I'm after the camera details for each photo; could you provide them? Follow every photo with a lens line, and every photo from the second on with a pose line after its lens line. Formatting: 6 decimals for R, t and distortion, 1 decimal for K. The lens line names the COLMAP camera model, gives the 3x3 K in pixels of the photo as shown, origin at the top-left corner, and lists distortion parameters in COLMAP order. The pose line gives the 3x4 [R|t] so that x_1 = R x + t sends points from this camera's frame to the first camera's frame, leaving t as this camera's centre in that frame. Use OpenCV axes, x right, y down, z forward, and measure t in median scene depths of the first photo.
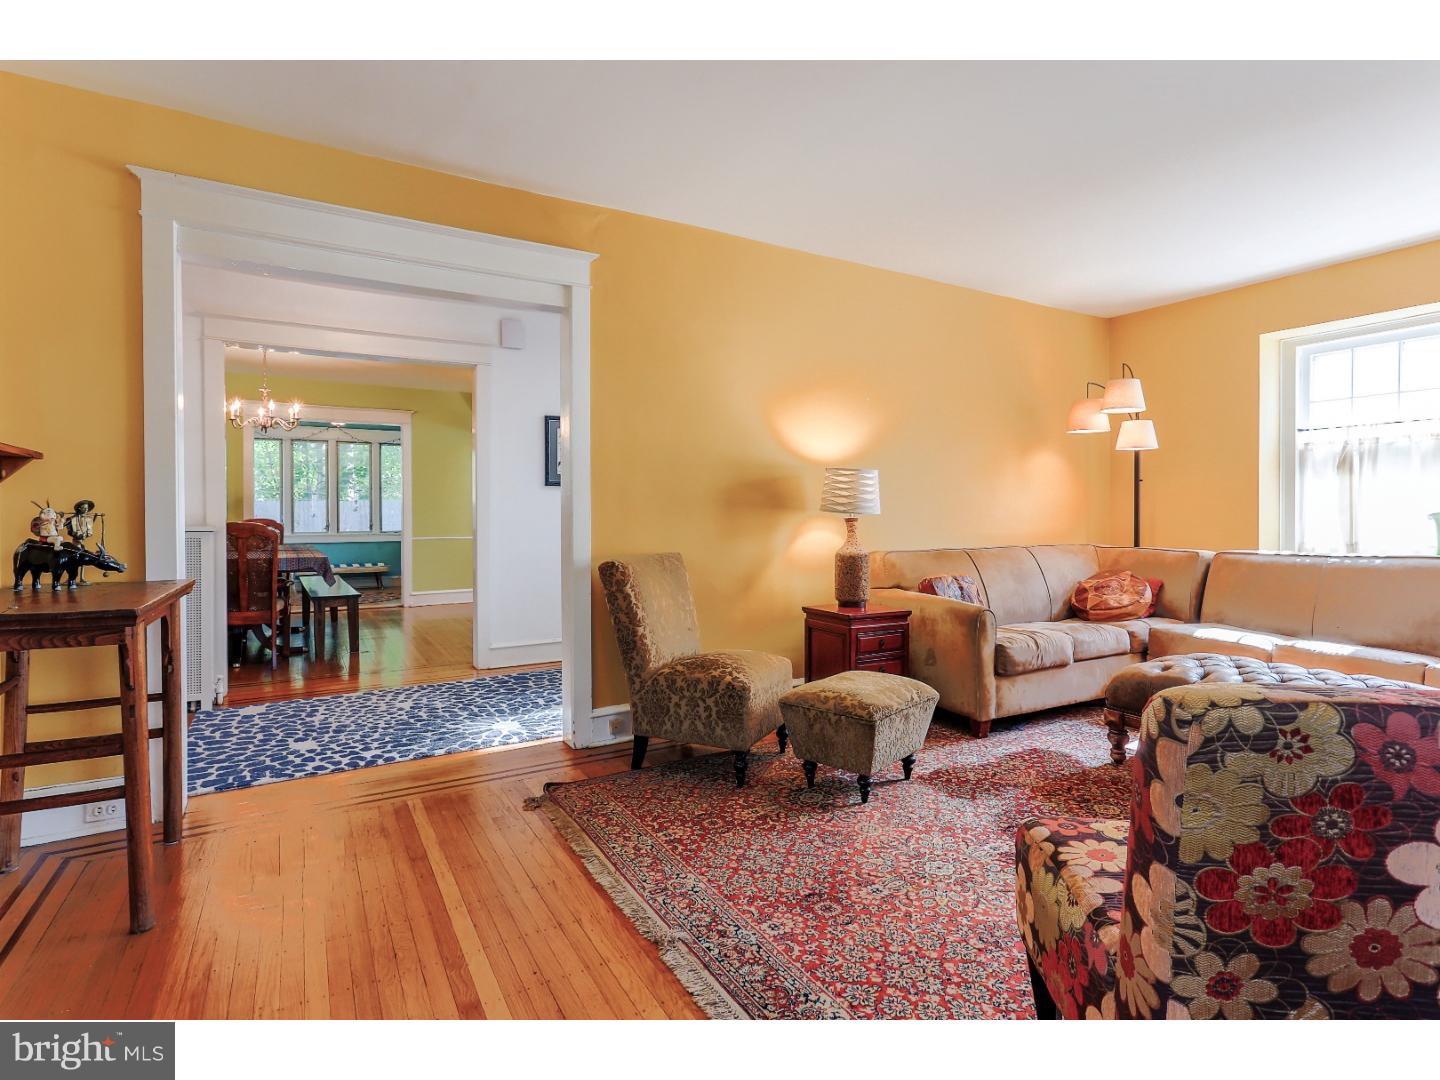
lens RADIAL K [[734.0, 0, 722.2], [0, 734.0, 520.6], [0, 0, 1]] dist [-0.001271, -0.000205]
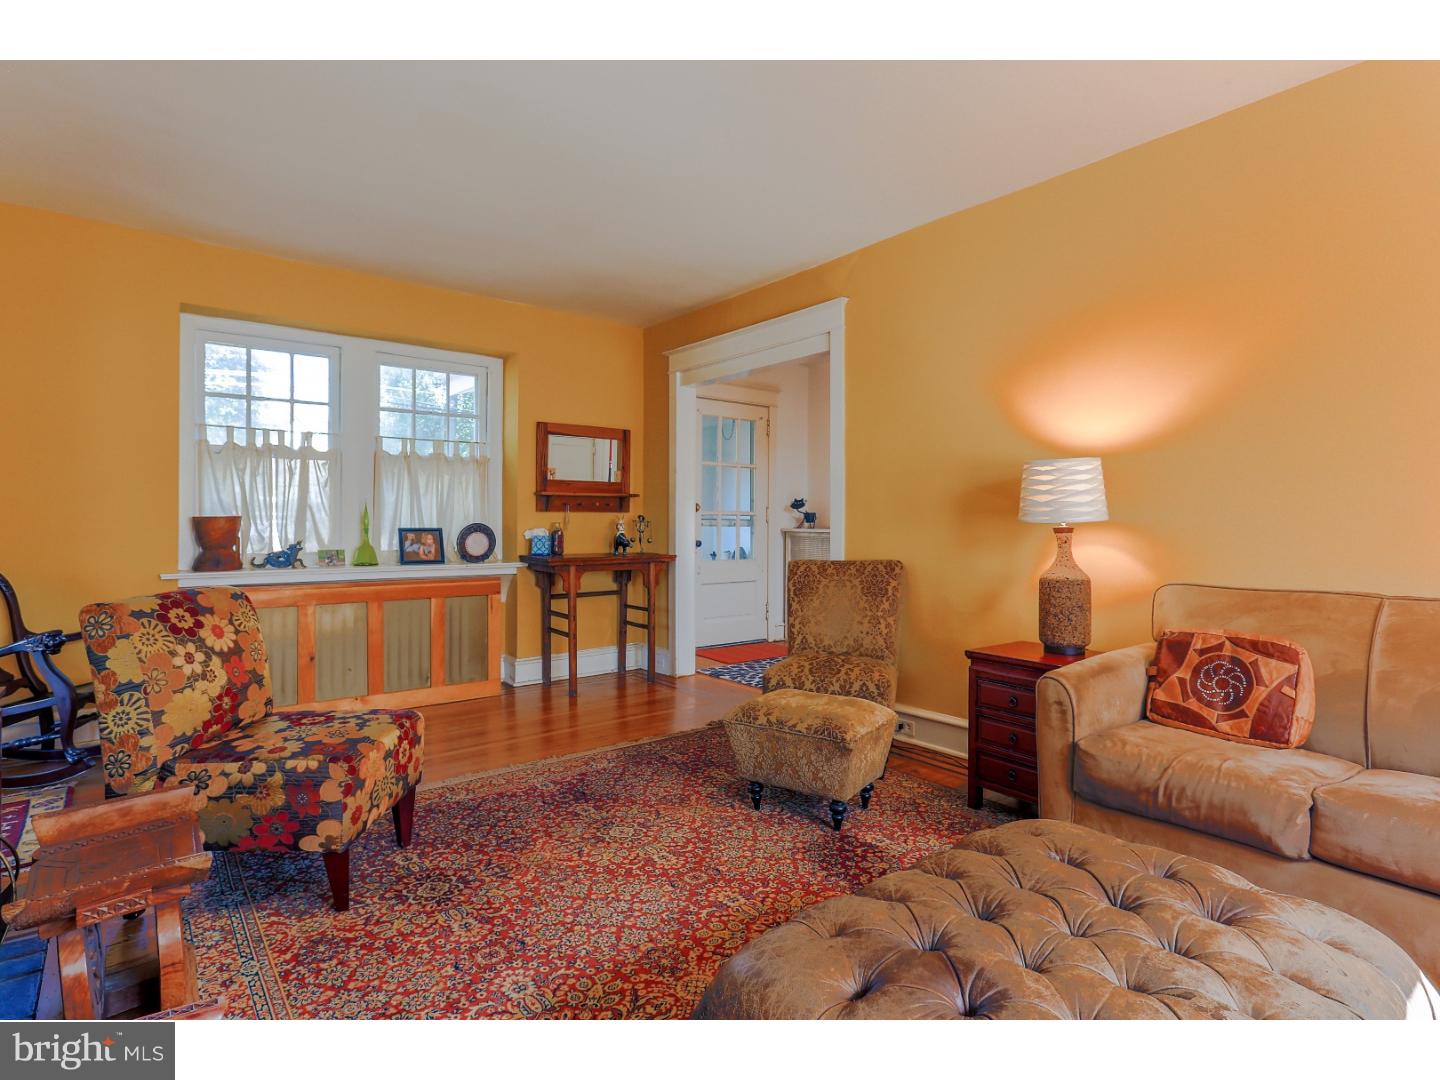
lens RADIAL K [[734.0, 0, 722.2], [0, 734.0, 520.6], [0, 0, 1]] dist [-0.001271, -0.000205]
pose [[0.156319, 0.001820, -0.987705, 0.937901], [-0.014673, 0.999892, -0.000480, -0.007289], [0.987598, 0.014568, 0.156328, 0.630559]]
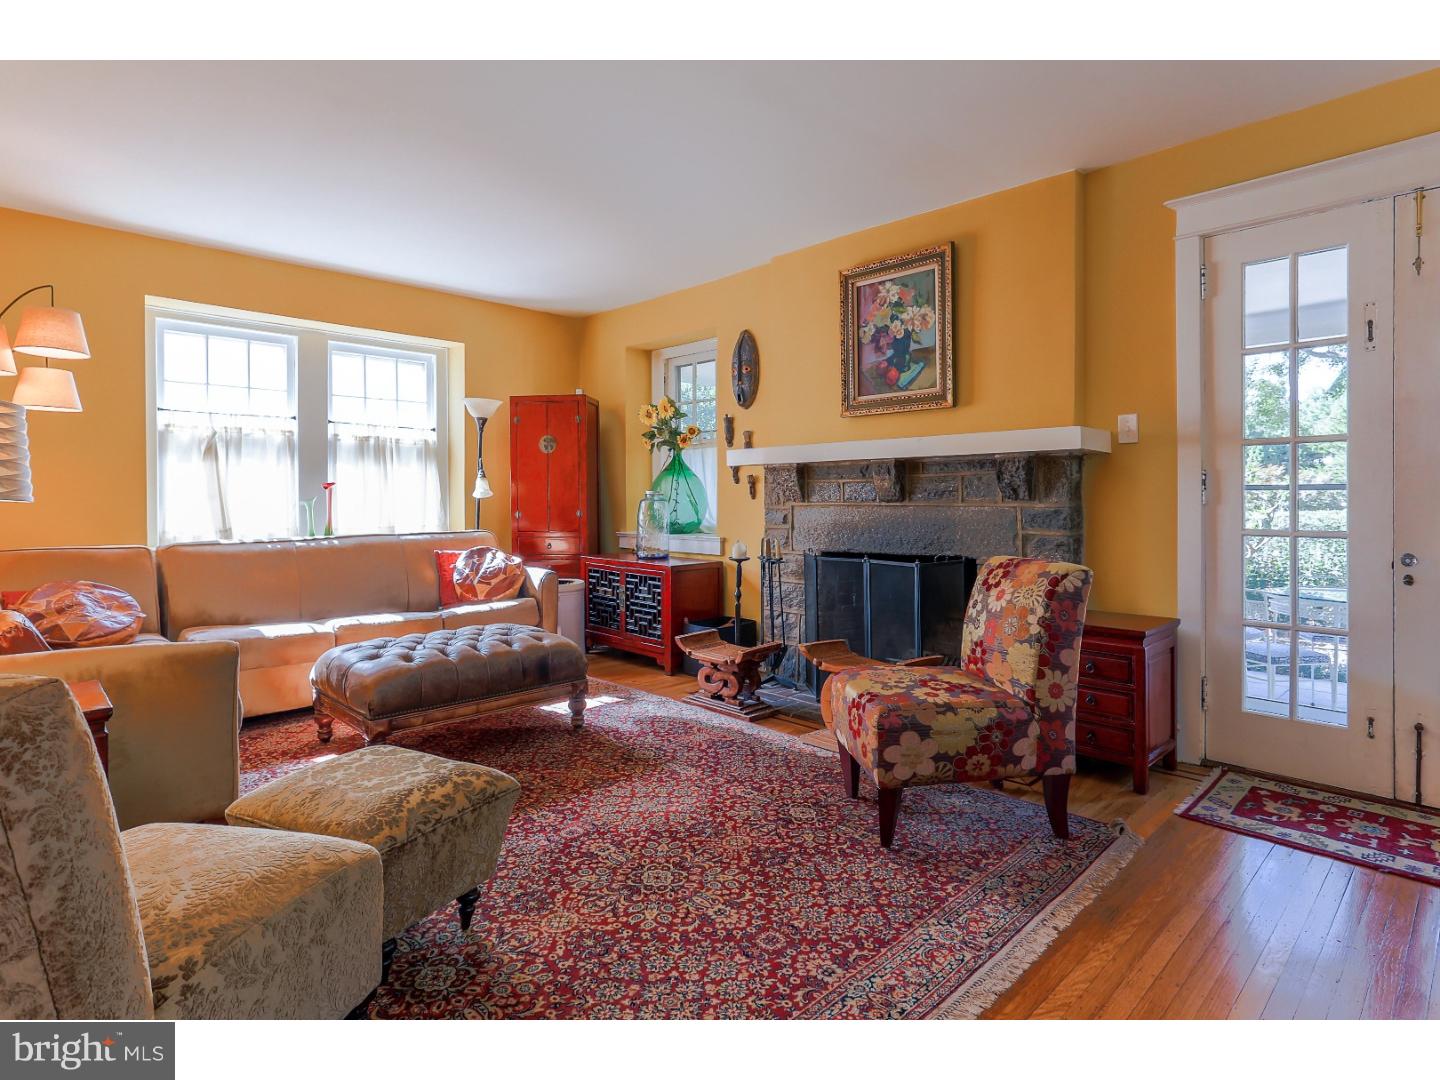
lens RADIAL K [[777.1, 0, 722.8], [0, 777.1, 502.2], [0, 0, 1]] dist [-0.000571, -0.000125]
pose [[-0.252940, -0.003695, 0.967475, -0.443314], [0.011360, 0.999912, 0.006789, -0.007633], [-0.967415, 0.012708, -0.252875, 0.756711]]
